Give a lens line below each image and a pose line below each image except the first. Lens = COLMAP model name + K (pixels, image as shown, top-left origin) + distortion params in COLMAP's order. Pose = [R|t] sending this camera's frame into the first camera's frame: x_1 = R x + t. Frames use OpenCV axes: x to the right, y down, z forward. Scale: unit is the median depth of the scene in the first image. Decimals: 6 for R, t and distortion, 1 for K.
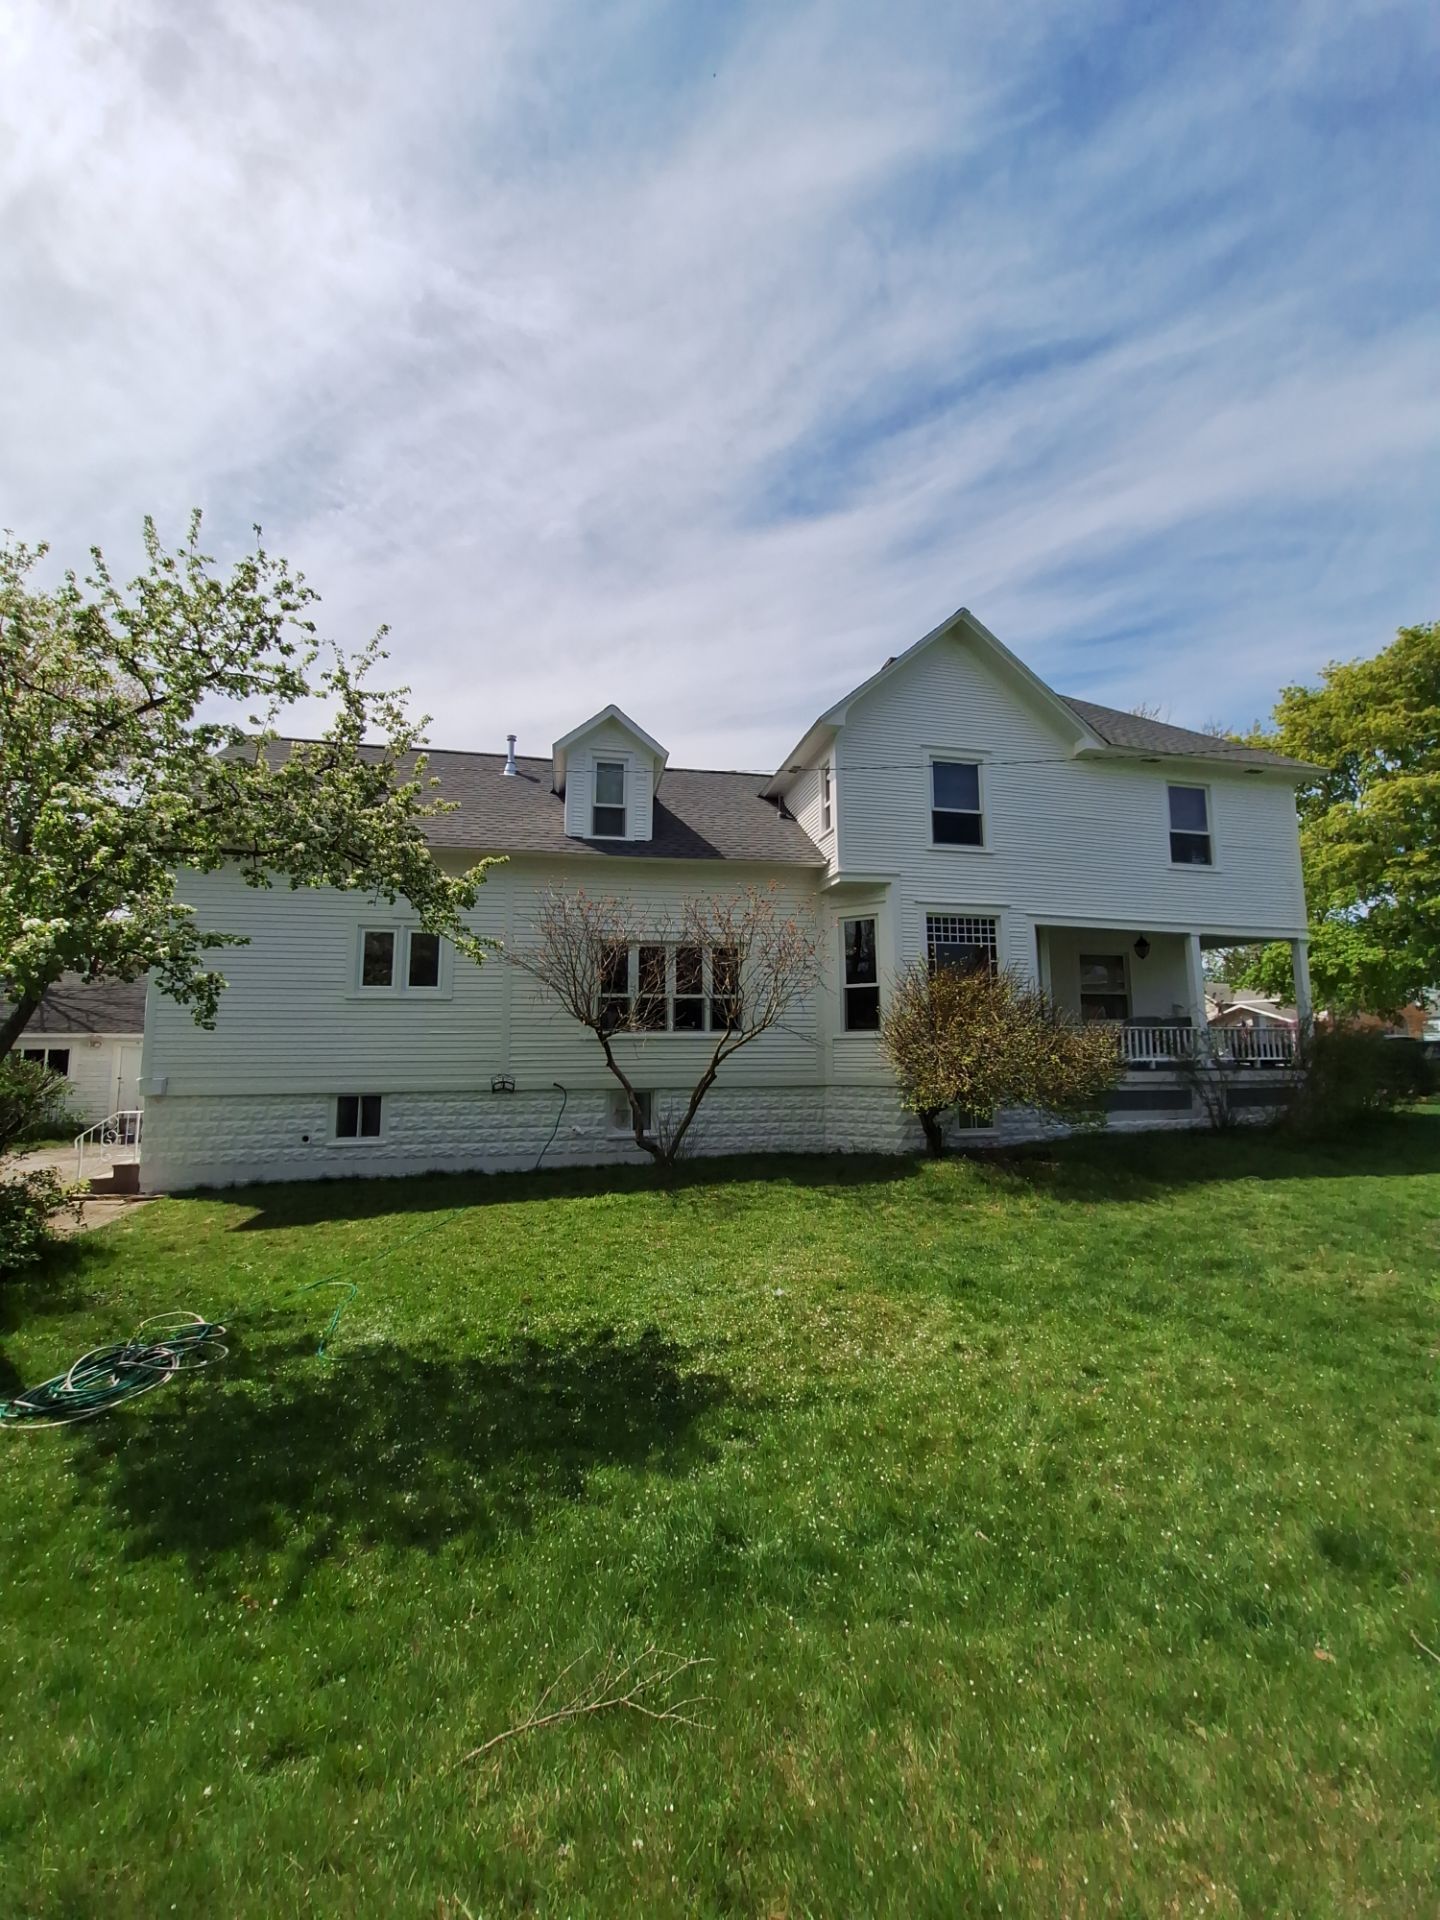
lens RADIAL K [[777.9, 0, 720.0], [0, 777.9, 960.0], [0, 0, 1]] dist [0.015255, 0.000102]
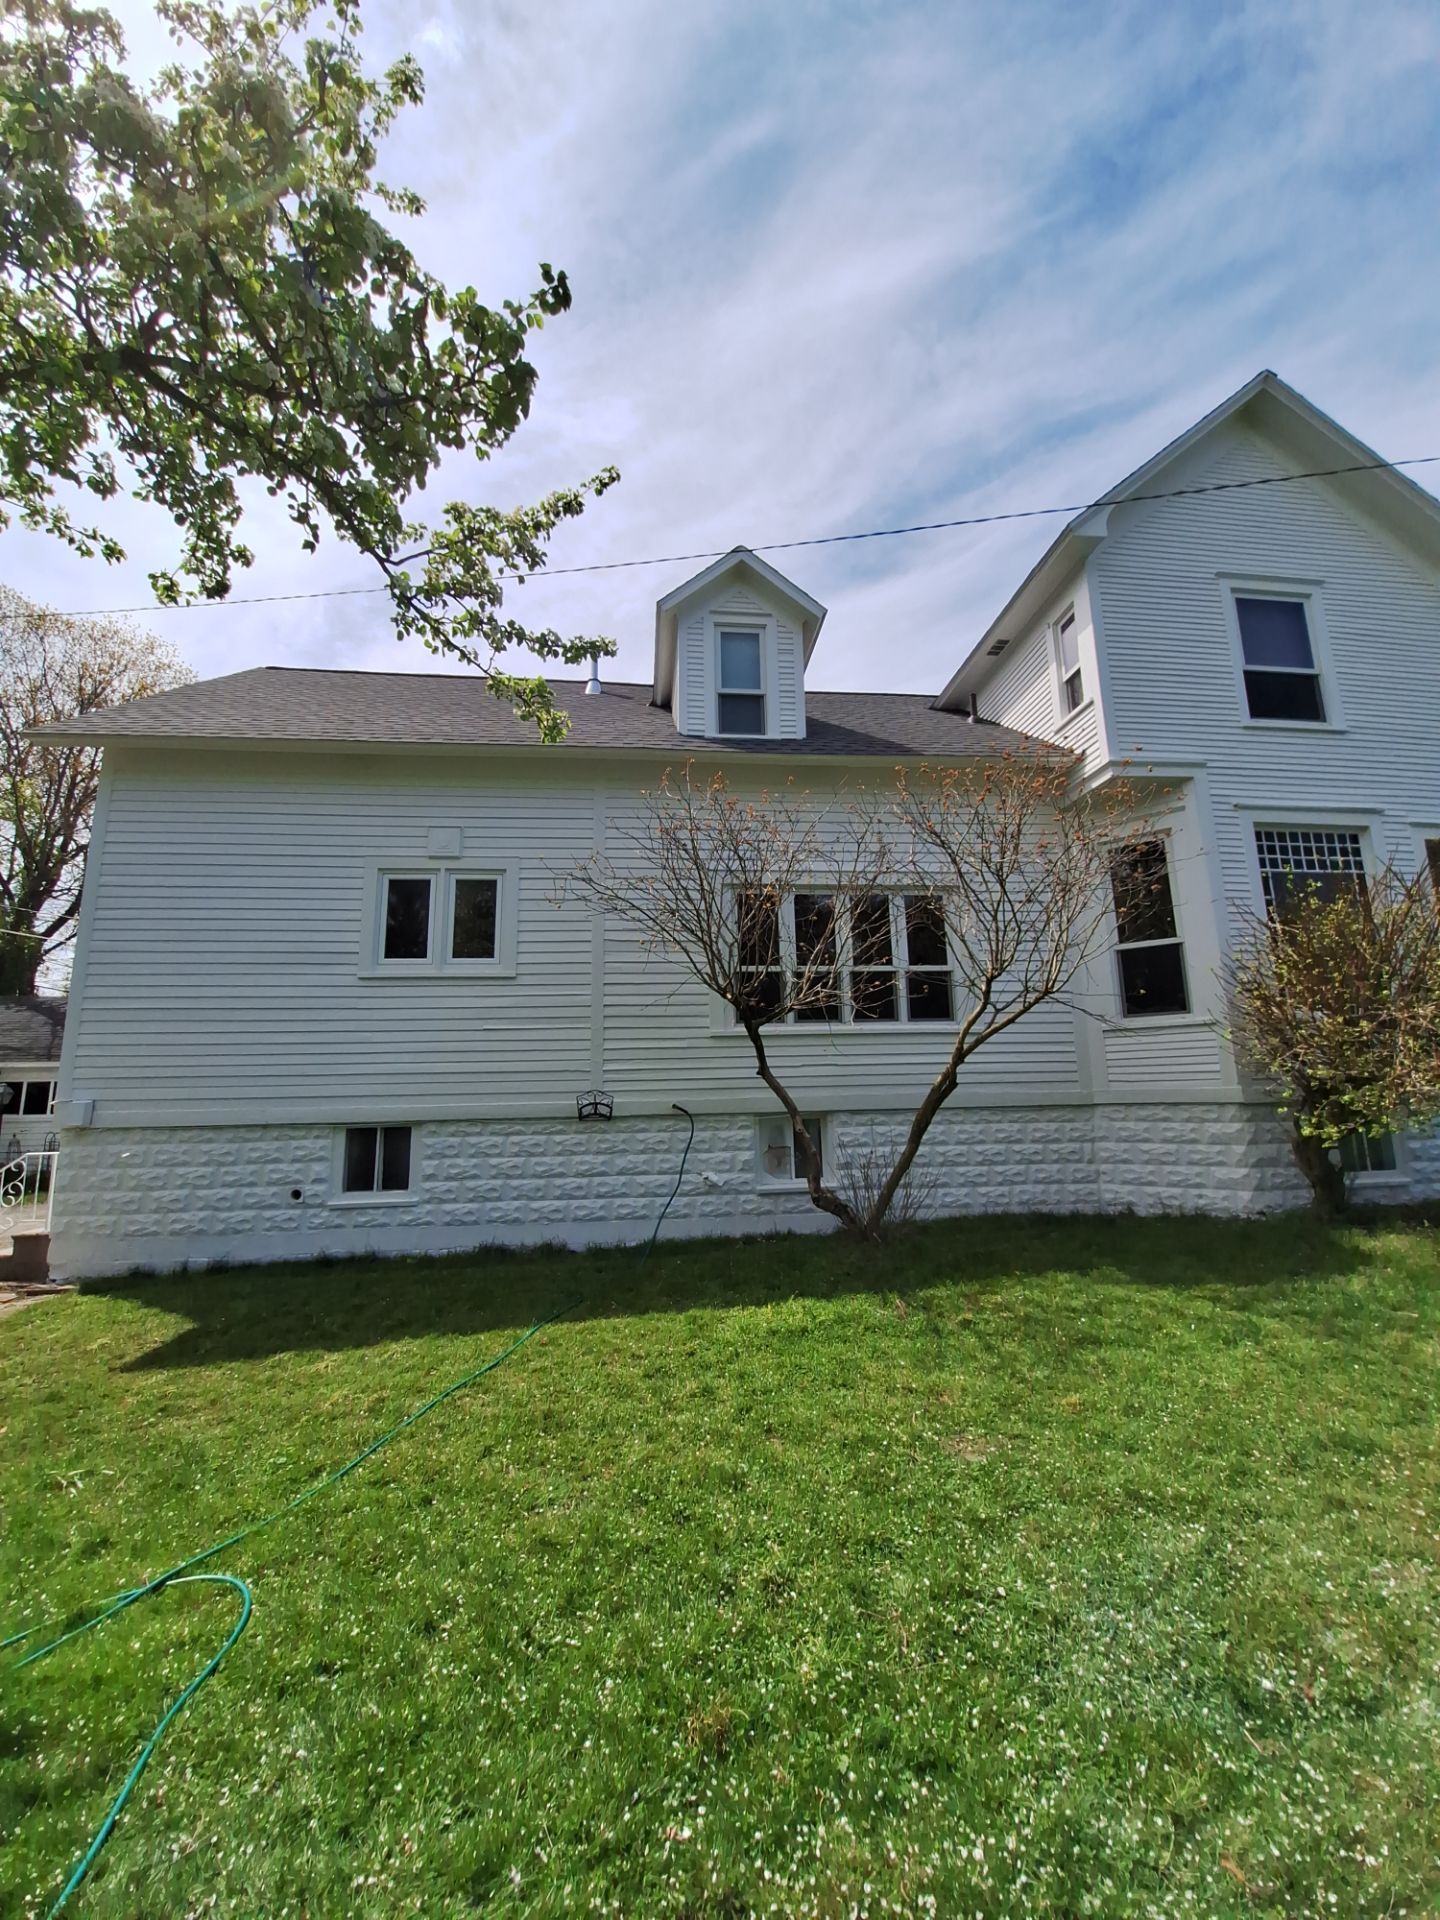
lens RADIAL K [[765.2, 0, 720.0], [0, 765.2, 960.0], [0, 0, 1]] dist [0.001562, -0.000109]
pose [[0.995275, -0.031954, -0.091687, -0.112898], [0.026433, 0.997799, -0.060816, 0.078658], [0.093429, 0.058105, 0.993929, 0.371202]]
